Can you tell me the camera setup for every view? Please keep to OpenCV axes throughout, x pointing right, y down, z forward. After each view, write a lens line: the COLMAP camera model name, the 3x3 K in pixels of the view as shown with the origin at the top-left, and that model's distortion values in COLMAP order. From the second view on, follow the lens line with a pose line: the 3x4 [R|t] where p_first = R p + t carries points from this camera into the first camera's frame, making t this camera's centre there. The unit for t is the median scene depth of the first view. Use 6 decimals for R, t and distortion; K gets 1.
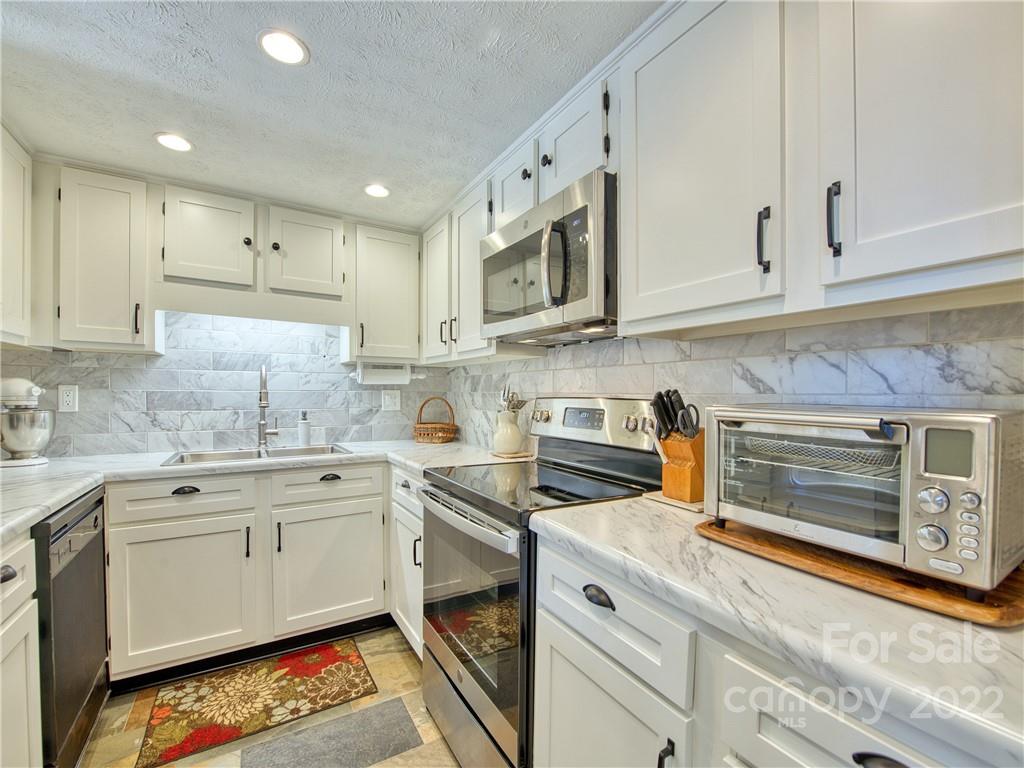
lens RADIAL K [[422.2, 0, 512.4], [0, 422.2, 391.0], [0, 0, 1]] dist [-0.017590, 0.001975]
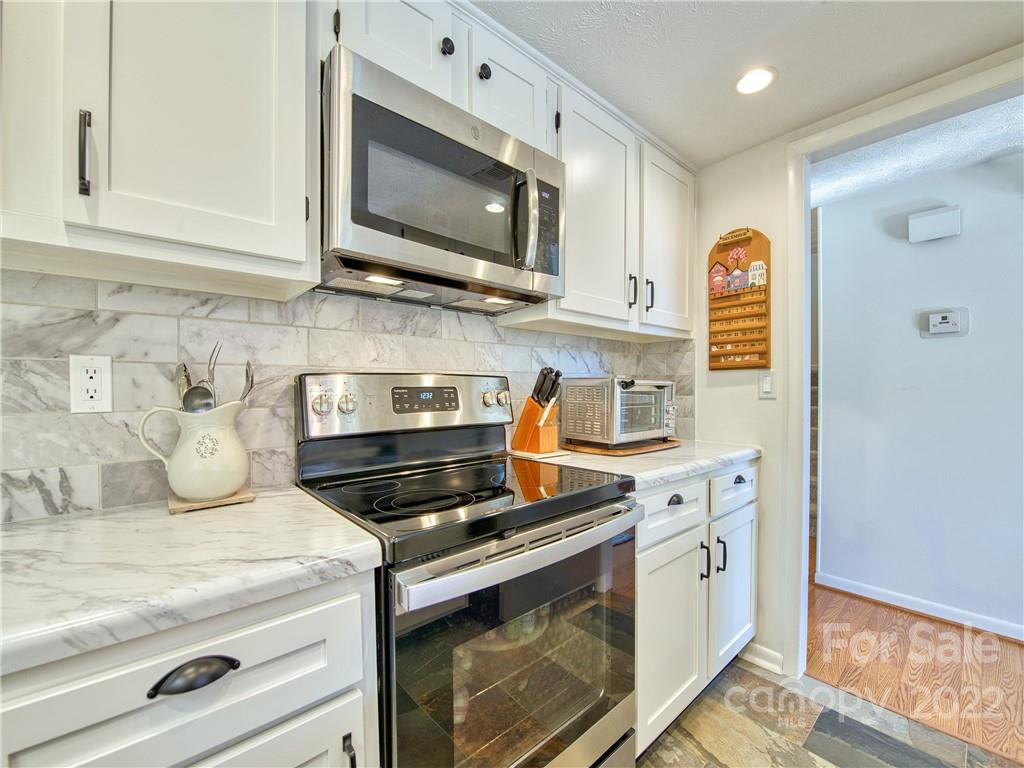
lens RADIAL K [[422.2, 0, 514.1], [0, 422.2, 390.3], [0, 0, 1]] dist [-0.017590, 0.001975]
pose [[-0.165005, -0.015550, 0.986170, -0.800259], [-0.001619, 0.999879, 0.015495, 0.042541], [-0.986291, 0.000960, -0.165010, 1.216101]]
